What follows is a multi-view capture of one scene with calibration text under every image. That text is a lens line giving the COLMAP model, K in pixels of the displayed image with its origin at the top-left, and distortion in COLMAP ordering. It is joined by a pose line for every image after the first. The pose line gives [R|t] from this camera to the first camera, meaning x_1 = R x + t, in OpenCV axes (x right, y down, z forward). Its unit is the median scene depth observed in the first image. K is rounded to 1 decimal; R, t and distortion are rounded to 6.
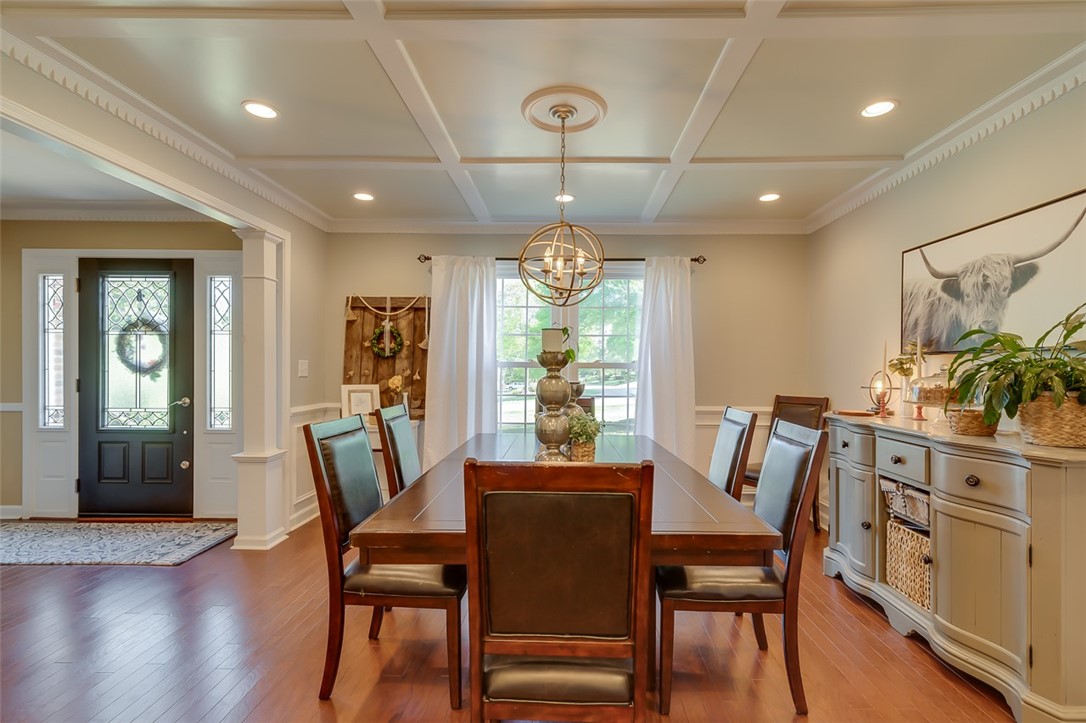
lens RADIAL K [[497.4, 0, 579.8], [0, 497.4, 368.2], [0, 0, 1]] dist [0.007592, -0.002417]
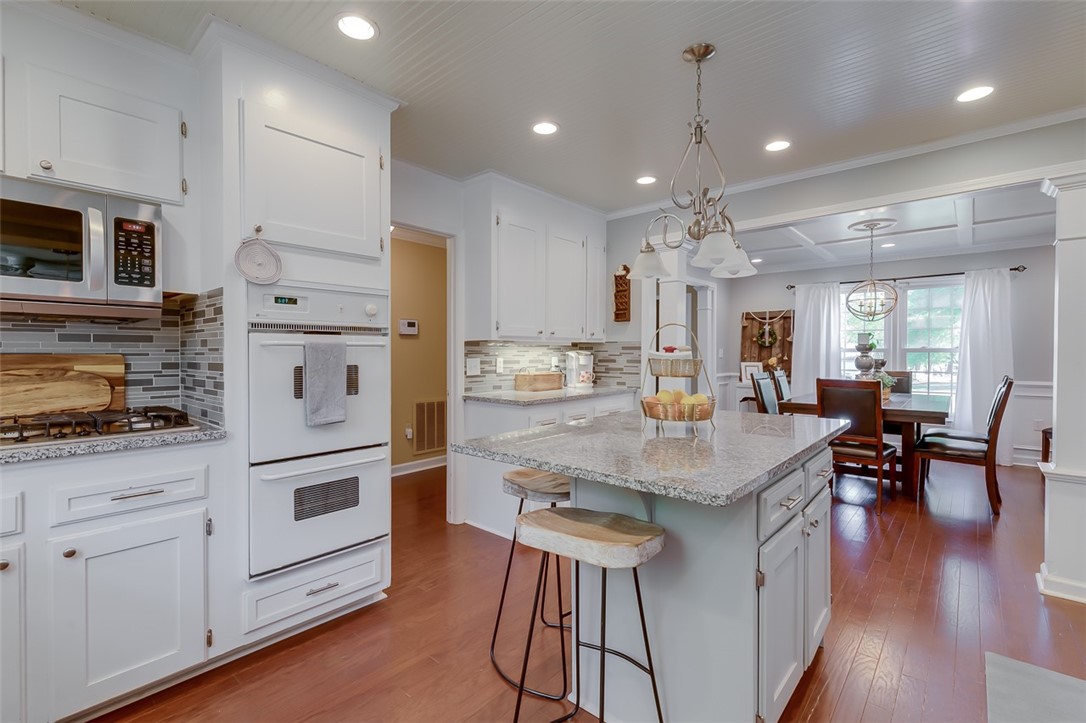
lens RADIAL K [[497.4, 0, 551.4], [0, 497.4, 358.2], [0, 0, 1]] dist [0.007592, -0.002417]
pose [[0.752126, 0.004471, -0.659005, 0.186866], [0.000157, 0.999976, 0.006964, 0.005464], [0.659020, -0.005341, 0.752107, -0.790693]]
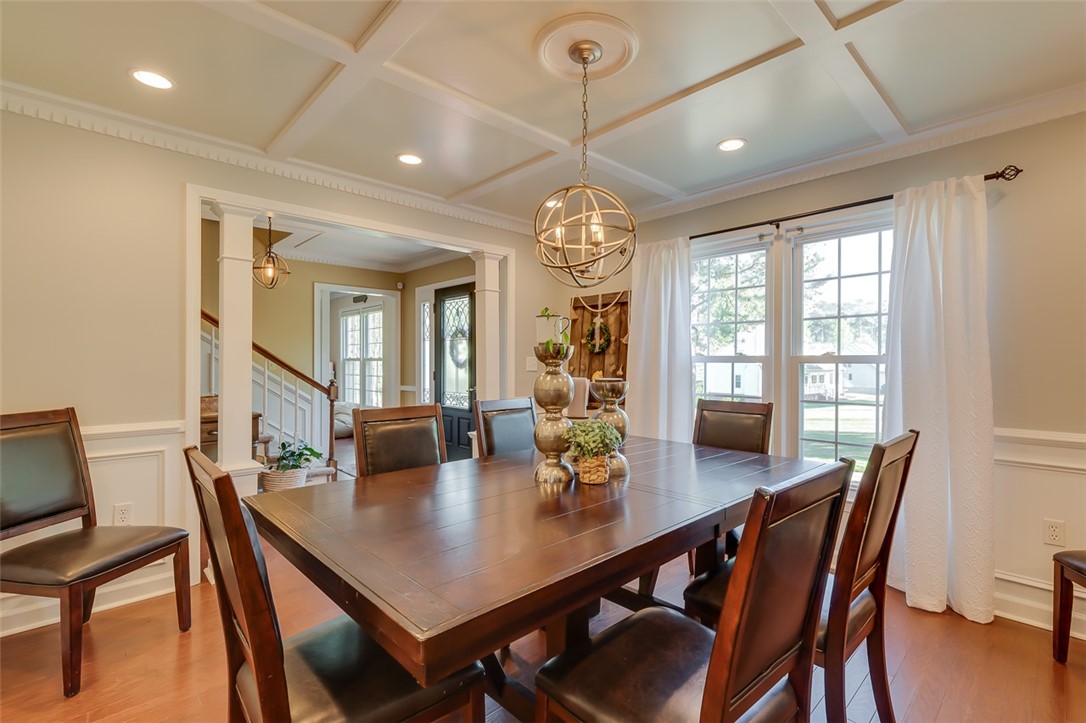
lens RADIAL K [[497.4, 0, 549.4], [0, 497.4, 365.8], [0, 0, 1]] dist [0.007592, -0.002417]
pose [[0.690147, 0.001058, -0.723668, 0.300587], [0.001080, 0.999996, 0.002492, 0.001871], [0.723668, -0.002501, 0.690144, 0.224966]]
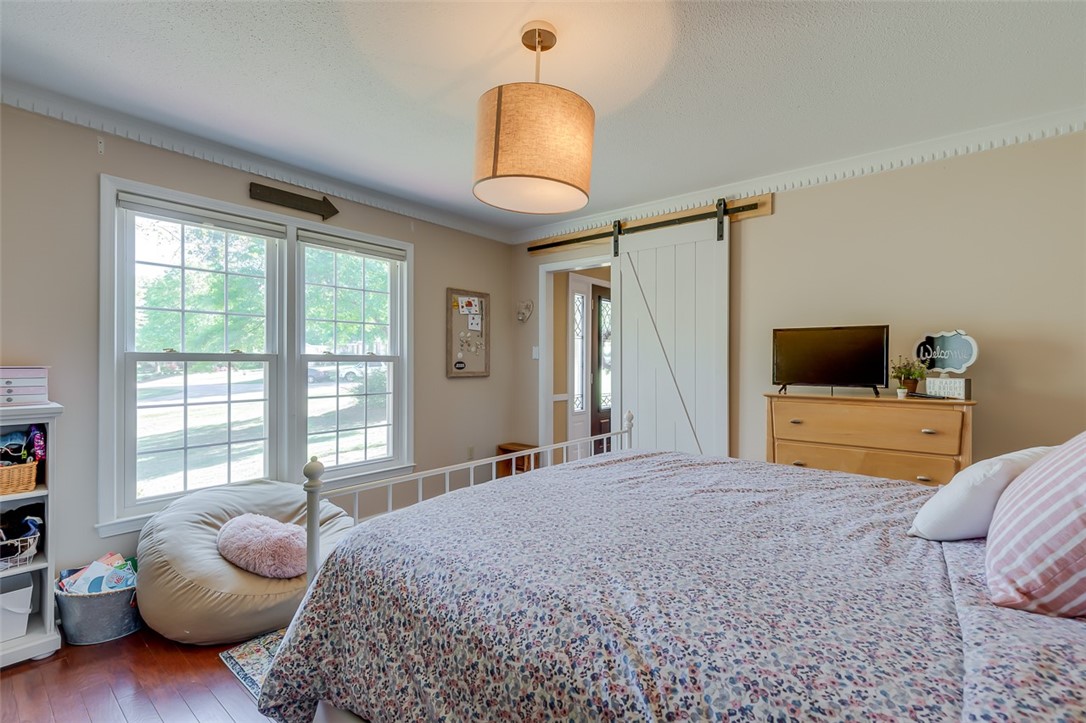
lens RADIAL K [[497.4, 0, 547.3], [0, 497.4, 362.8], [0, 0, 1]] dist [0.007592, -0.002417]
pose [[0.632867, -0.006604, 0.774233, -2.098355], [0.002967, 0.999977, 0.006104, -0.015159], [-0.774255, -0.001566, 0.632872, 0.250746]]
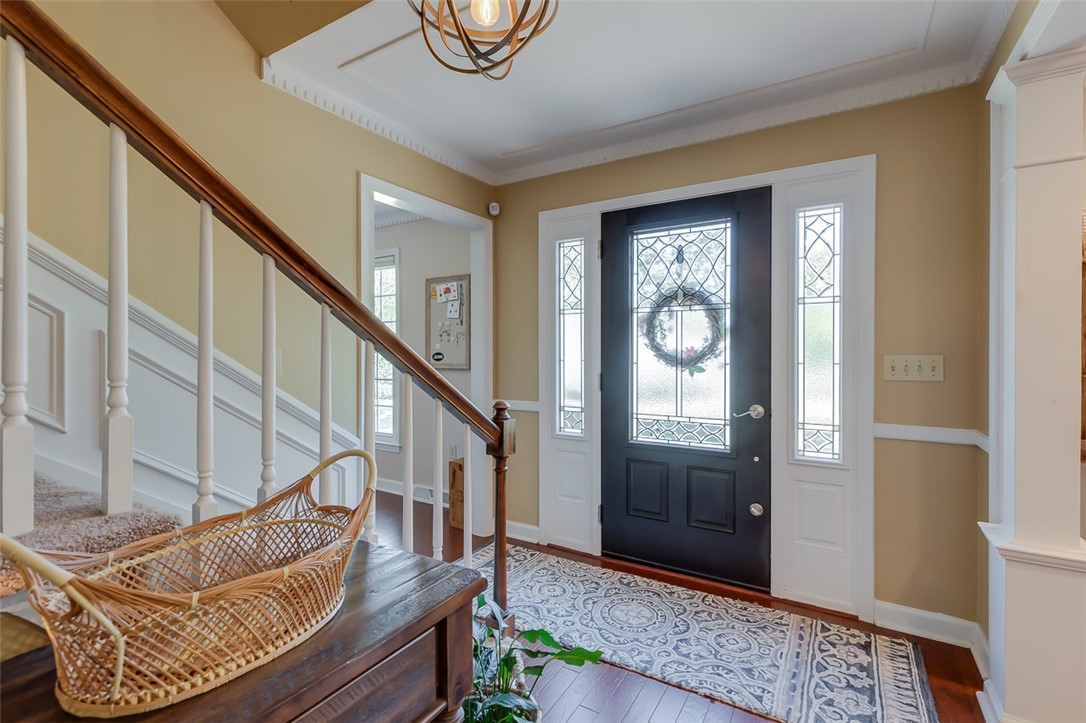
lens RADIAL K [[497.4, 0, 560.7], [0, 497.4, 352.4], [0, 0, 1]] dist [0.007592, -0.002417]
pose [[0.865799, -0.007041, -0.500343, -0.677117], [0.004832, 0.999972, -0.005711, -0.005778], [0.500369, 0.002527, 0.865809, 0.315052]]
